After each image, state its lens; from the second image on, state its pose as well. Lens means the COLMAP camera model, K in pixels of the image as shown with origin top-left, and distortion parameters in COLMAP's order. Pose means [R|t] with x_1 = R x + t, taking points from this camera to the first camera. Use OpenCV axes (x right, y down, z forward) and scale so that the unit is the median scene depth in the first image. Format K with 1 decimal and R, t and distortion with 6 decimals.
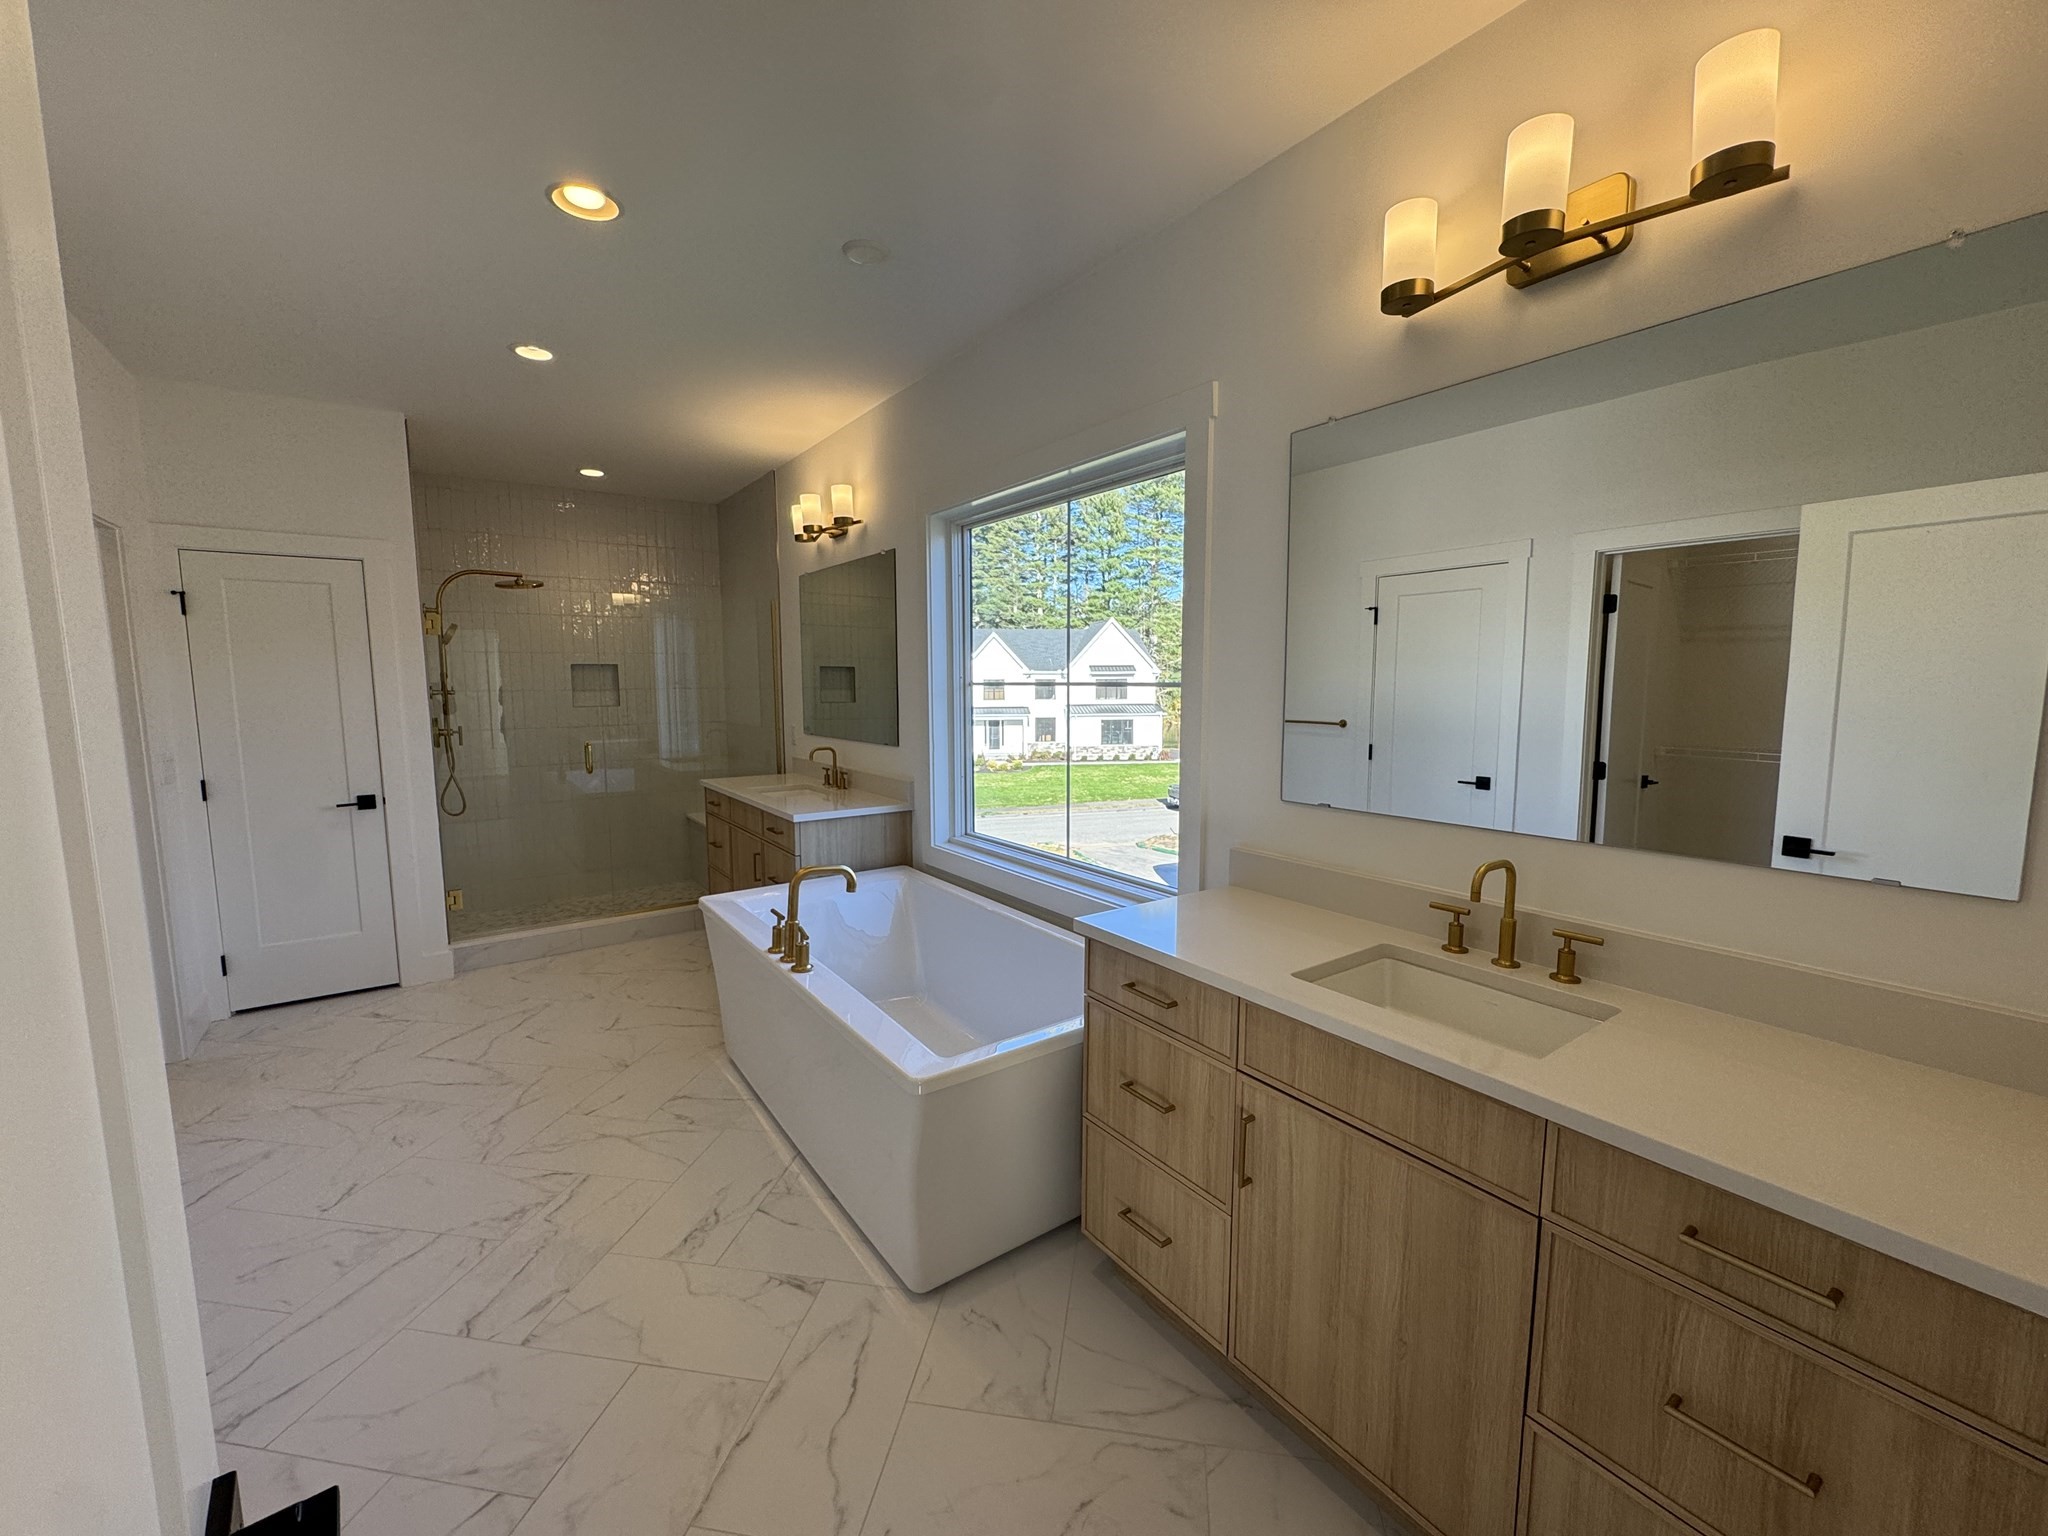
lens RADIAL K [[815.2, 0, 1019.2], [0, 815.2, 770.0], [0, 0, 1]] dist [-0.005054, 0.000619]
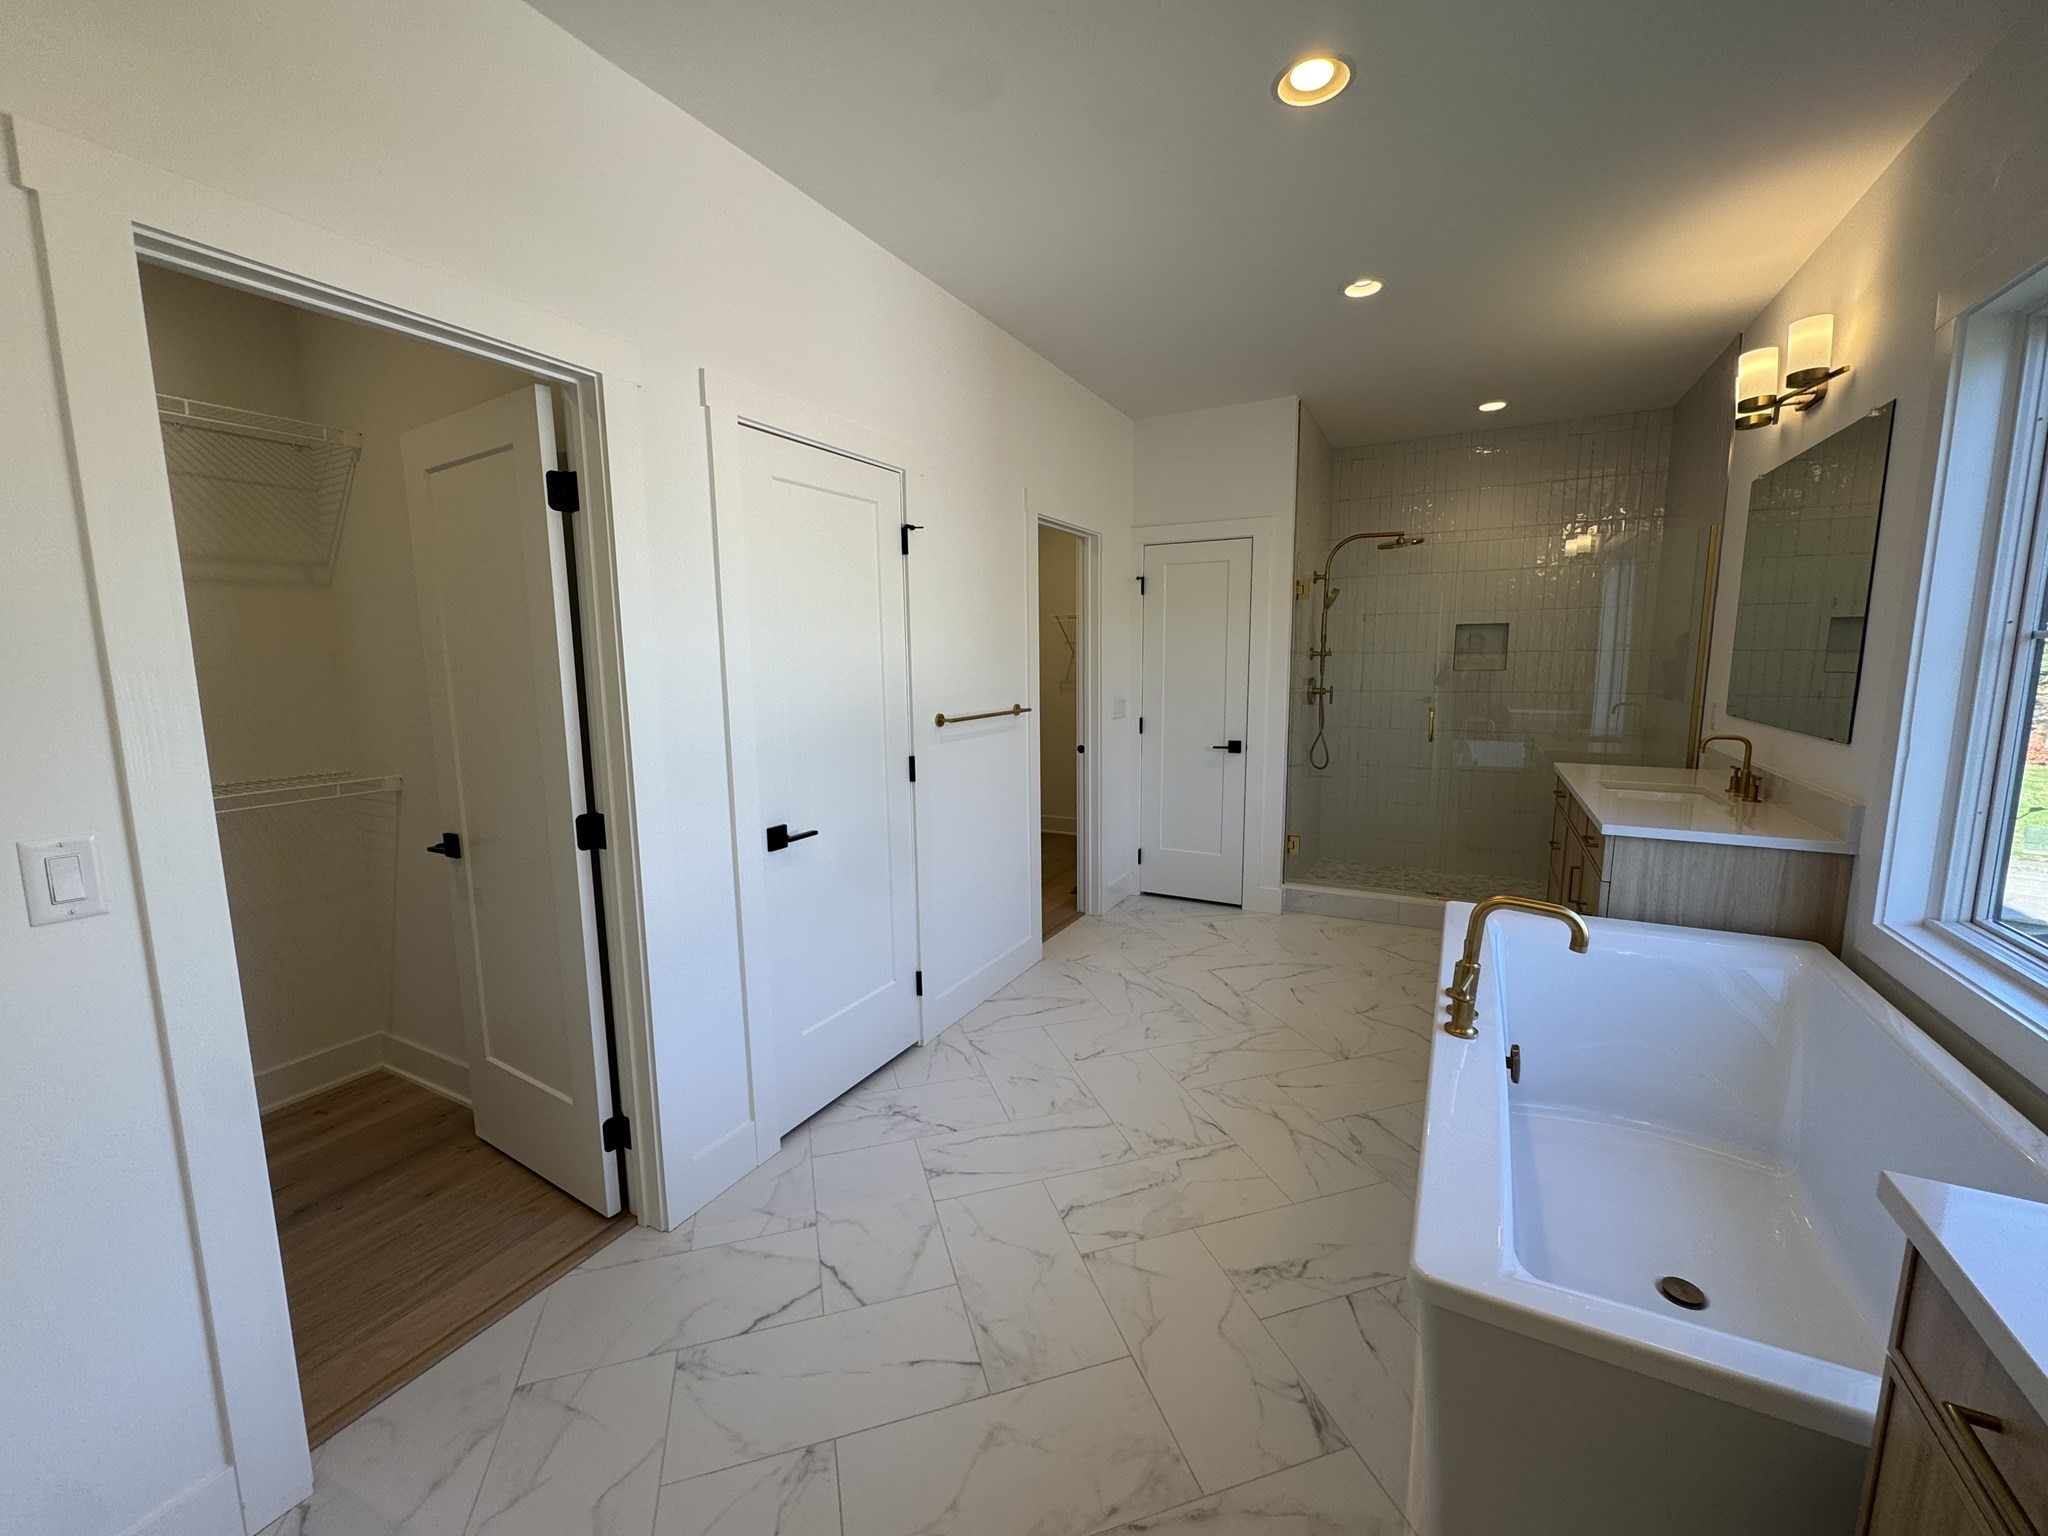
lens RADIAL K [[815.2, 0, 1022.1], [0, 815.2, 768.8], [0, 0, 1]] dist [-0.005054, 0.000619]
pose [[0.446148, 0.124916, -0.886199, 0.104428], [-0.090665, 0.991425, 0.094104, -0.011688], [0.890355, 0.038363, 0.453648, 0.193998]]
